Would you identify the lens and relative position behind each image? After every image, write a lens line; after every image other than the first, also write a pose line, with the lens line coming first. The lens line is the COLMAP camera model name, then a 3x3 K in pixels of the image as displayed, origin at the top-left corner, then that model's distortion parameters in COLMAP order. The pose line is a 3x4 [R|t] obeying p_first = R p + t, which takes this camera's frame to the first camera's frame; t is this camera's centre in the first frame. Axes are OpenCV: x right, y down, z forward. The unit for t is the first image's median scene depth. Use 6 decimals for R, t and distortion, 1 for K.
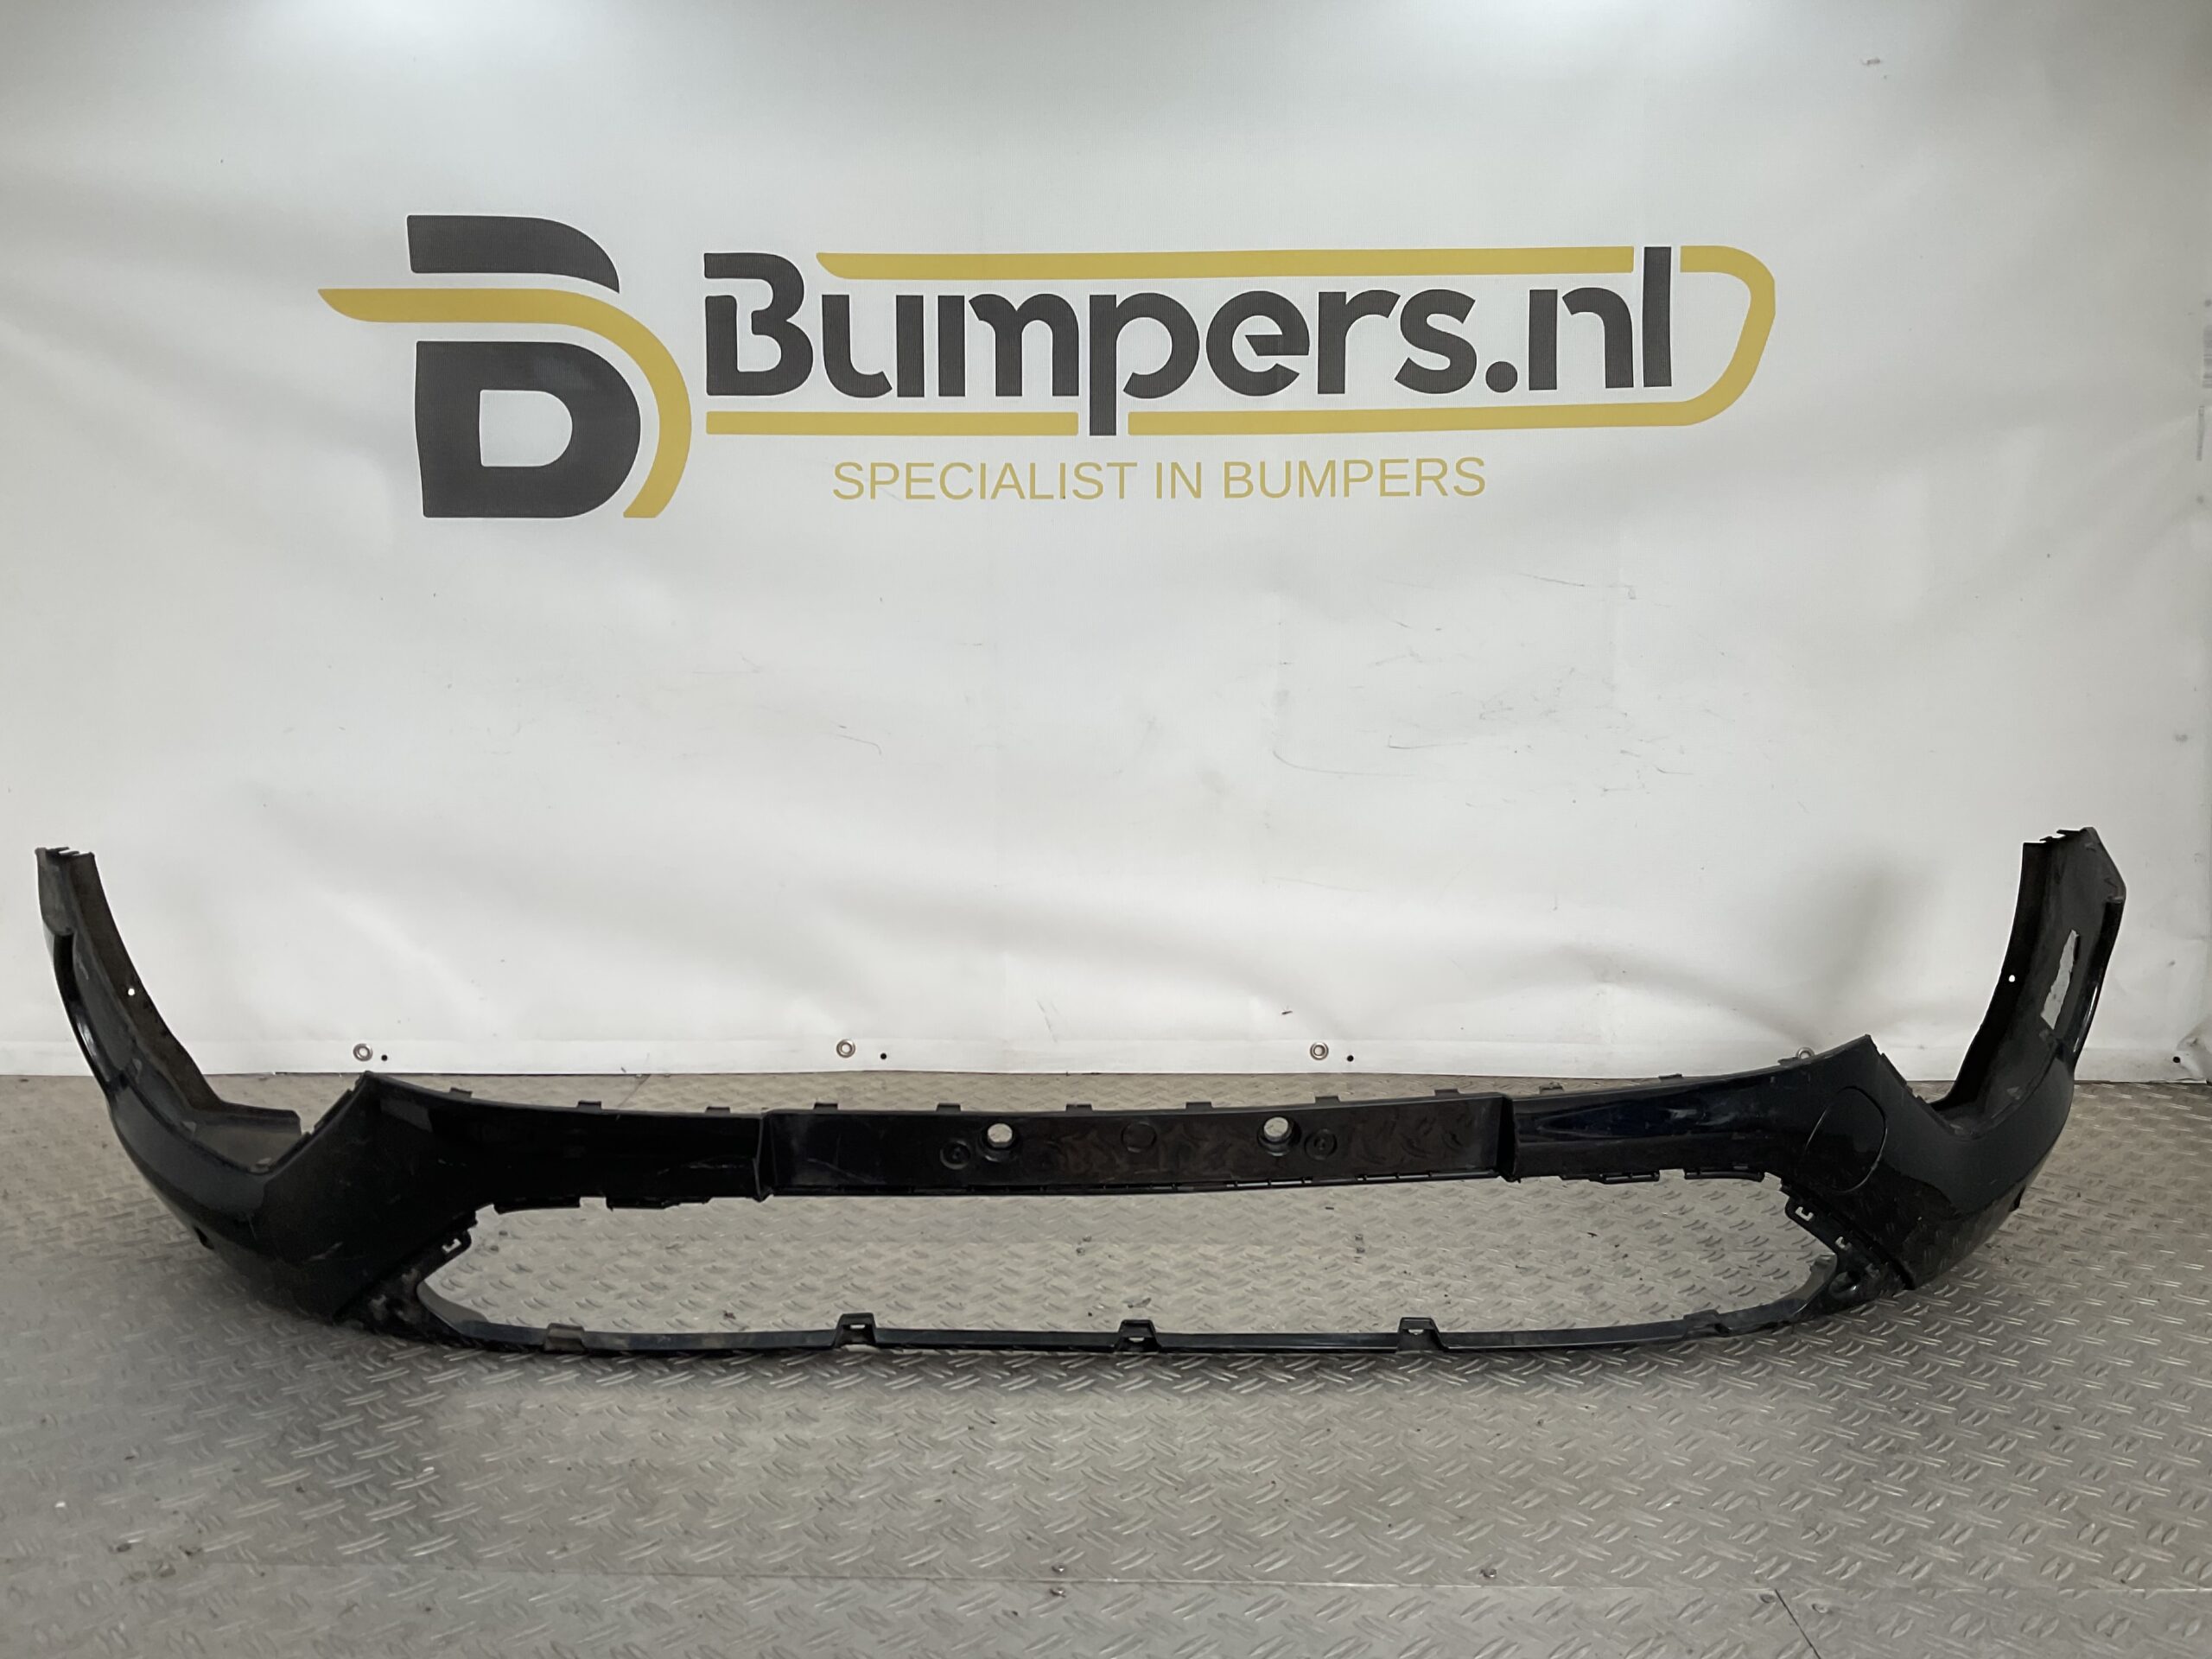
lens RADIAL K [[1823.2, 0, 1104.1], [0, 1823.2, 818.6], [0, 0, 1]] dist [0.147674, -0.318352]
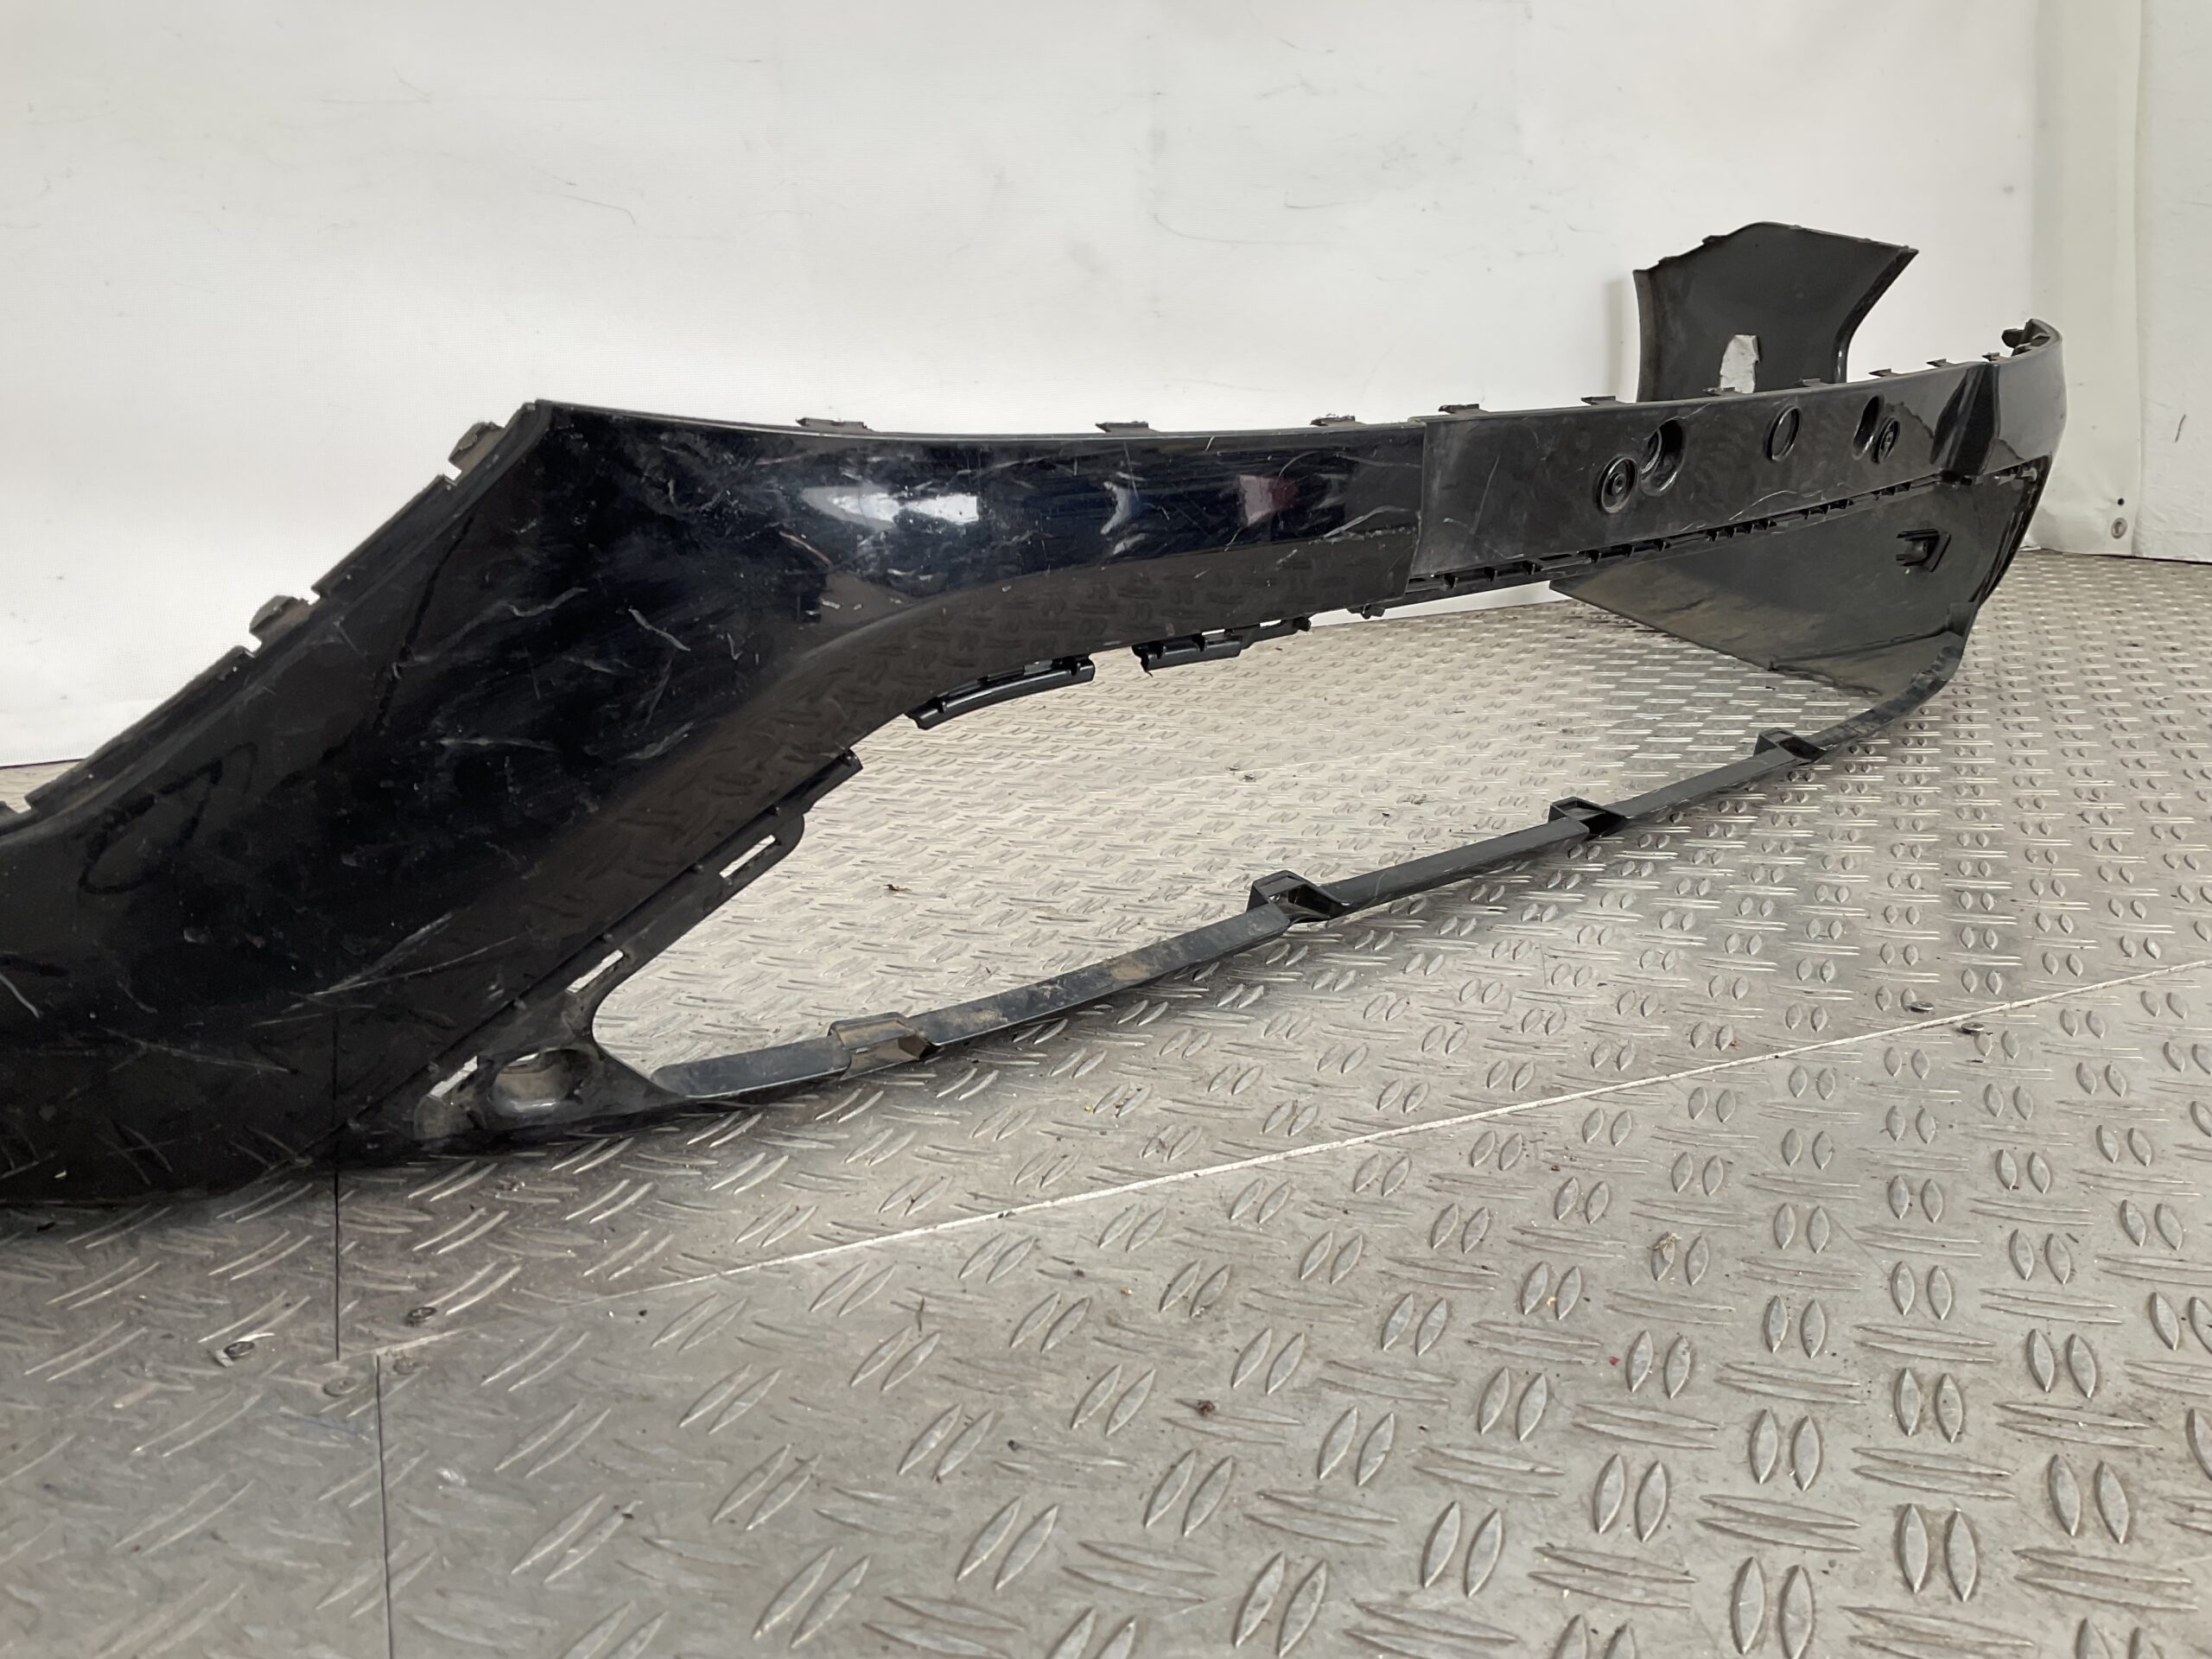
lens RADIAL K [[1823.2, 0, 1104.1], [0, 1823.2, 818.6], [0, 0, 1]] dist [0.147674, -0.318352]
pose [[0.916361, -0.133833, 0.377321, -0.255442], [0.098550, 0.988876, 0.111409, 0.126962], [-0.388034, -0.064906, 0.919357, 0.280262]]
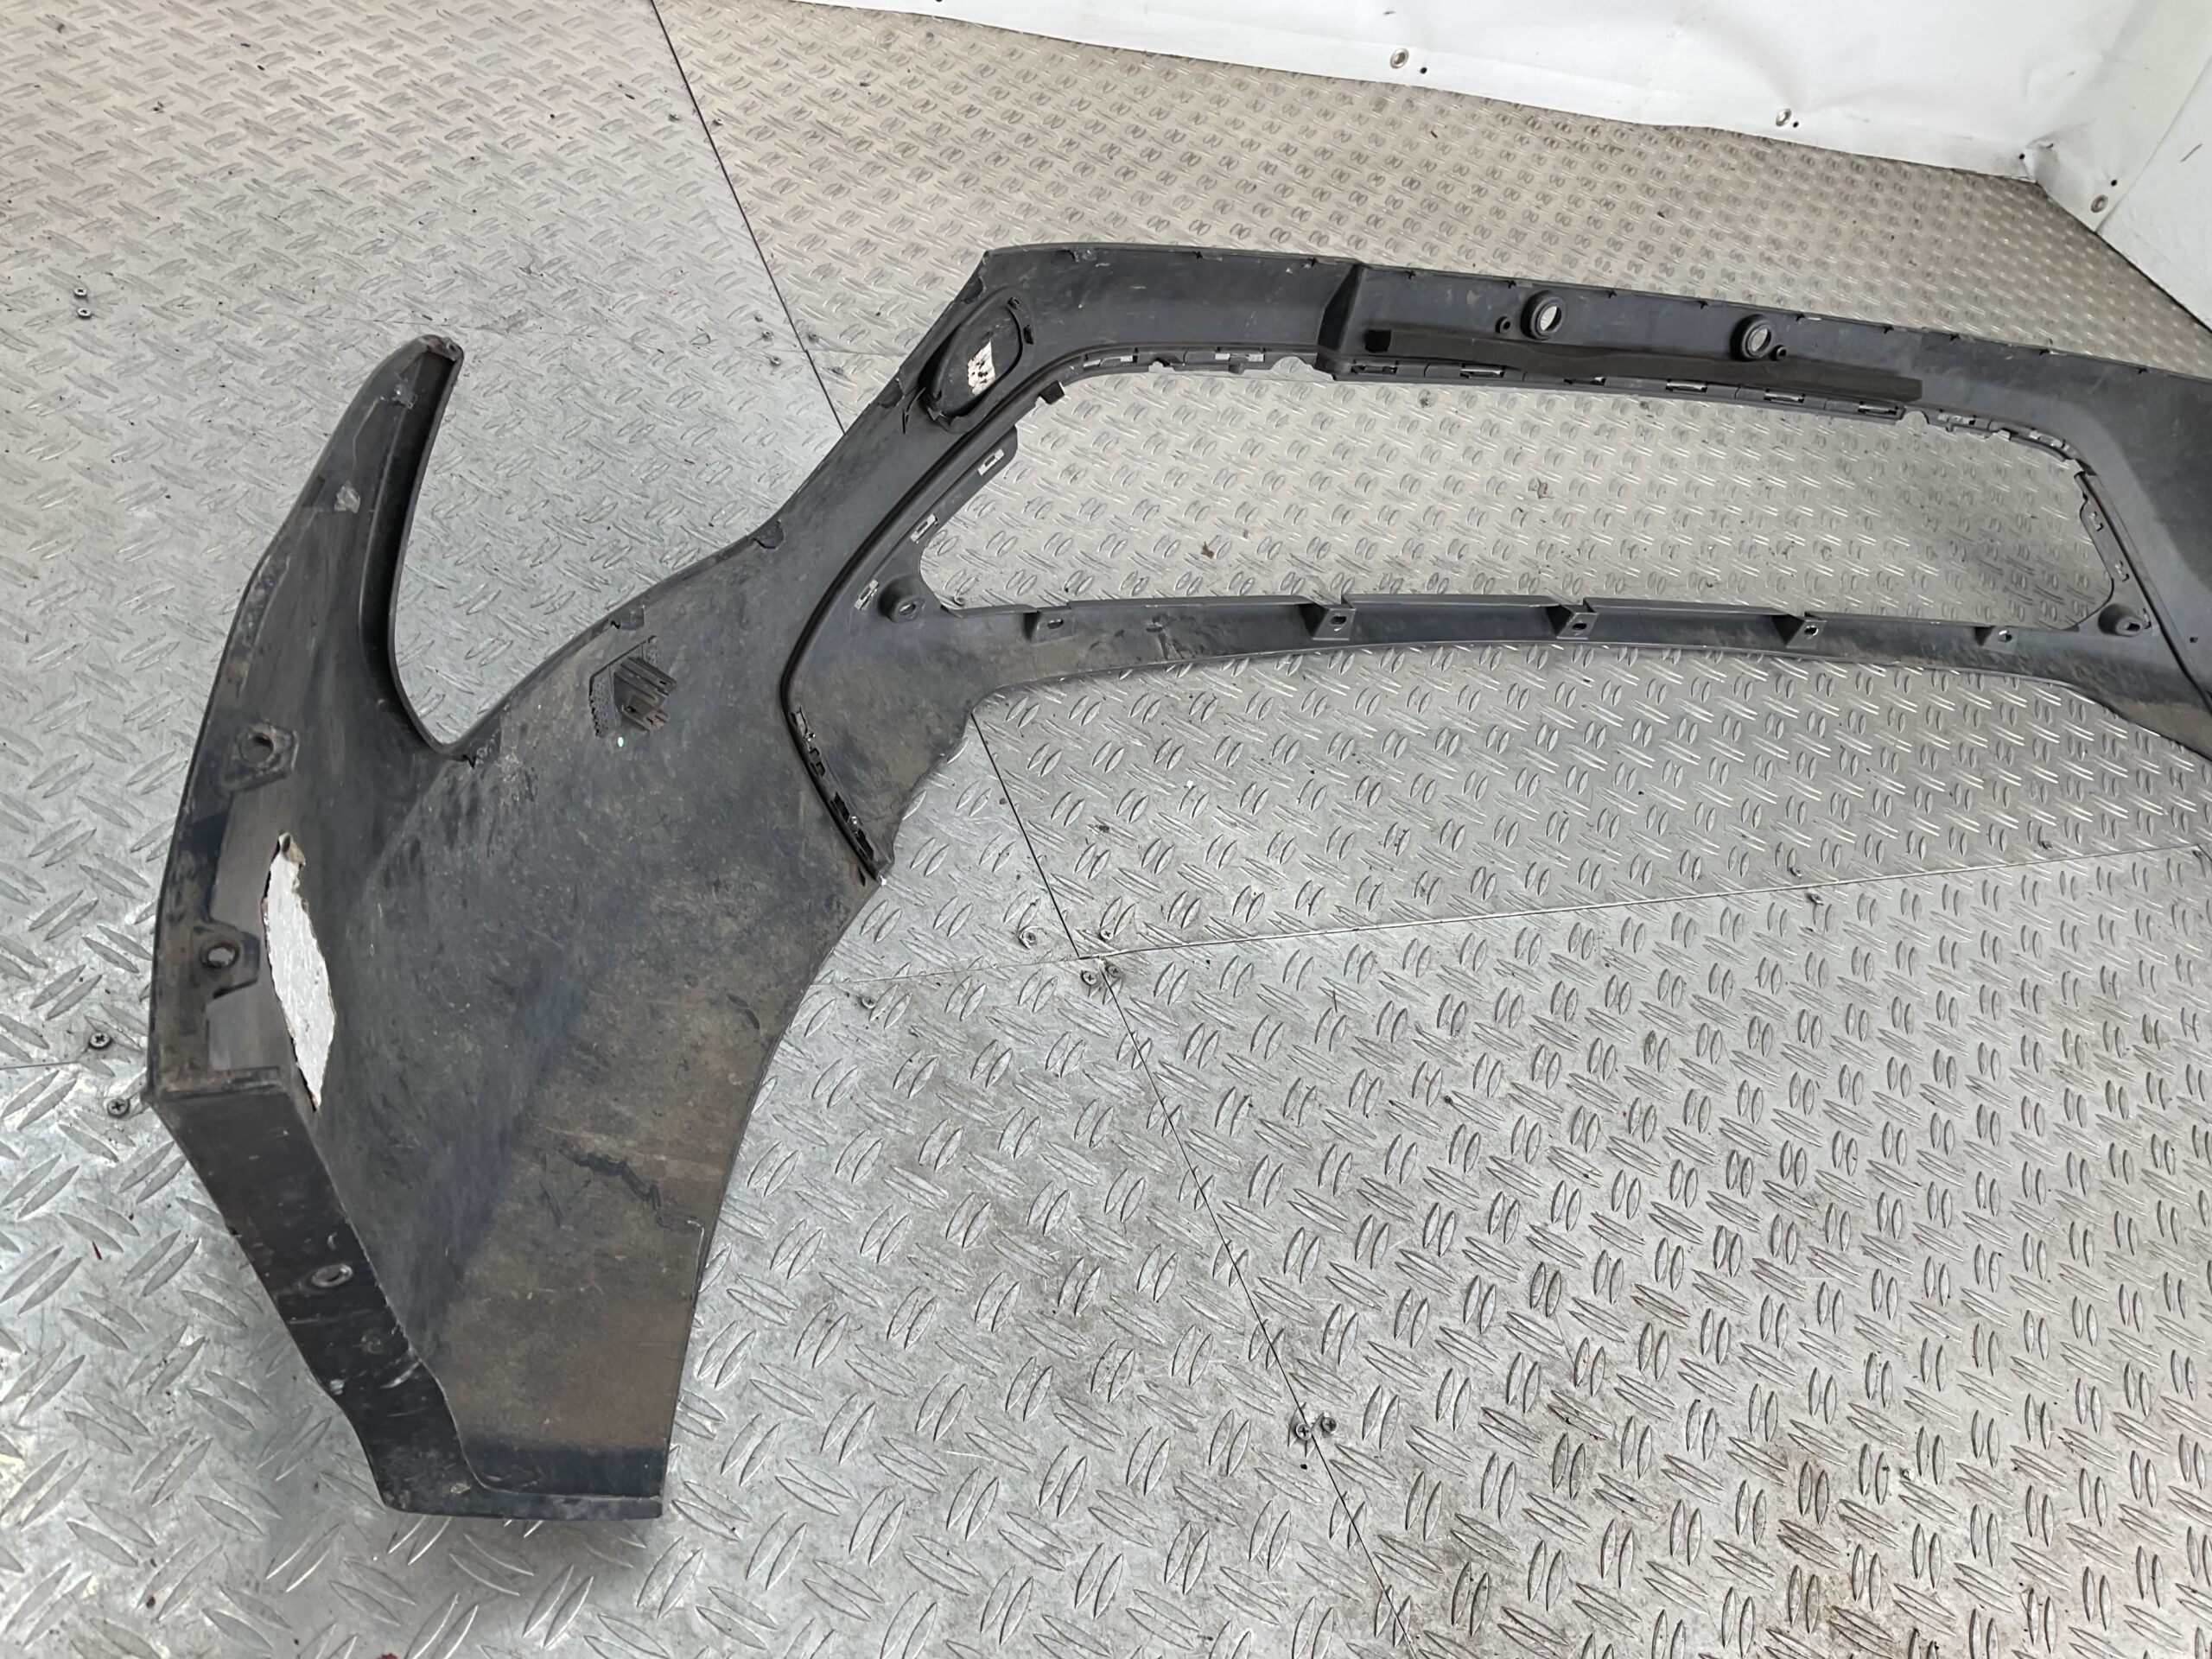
lens RADIAL K [[1825.4, 0, 1106.0], [0, 1825.4, 829.5], [0, 0, 1]] dist [0.100370, -0.175997]
pose [[0.883210, -0.078548, 0.462353, -0.467260], [-0.245770, 0.762132, 0.598959, -0.093695], [-0.399421, -0.642639, 0.653818, 0.233121]]
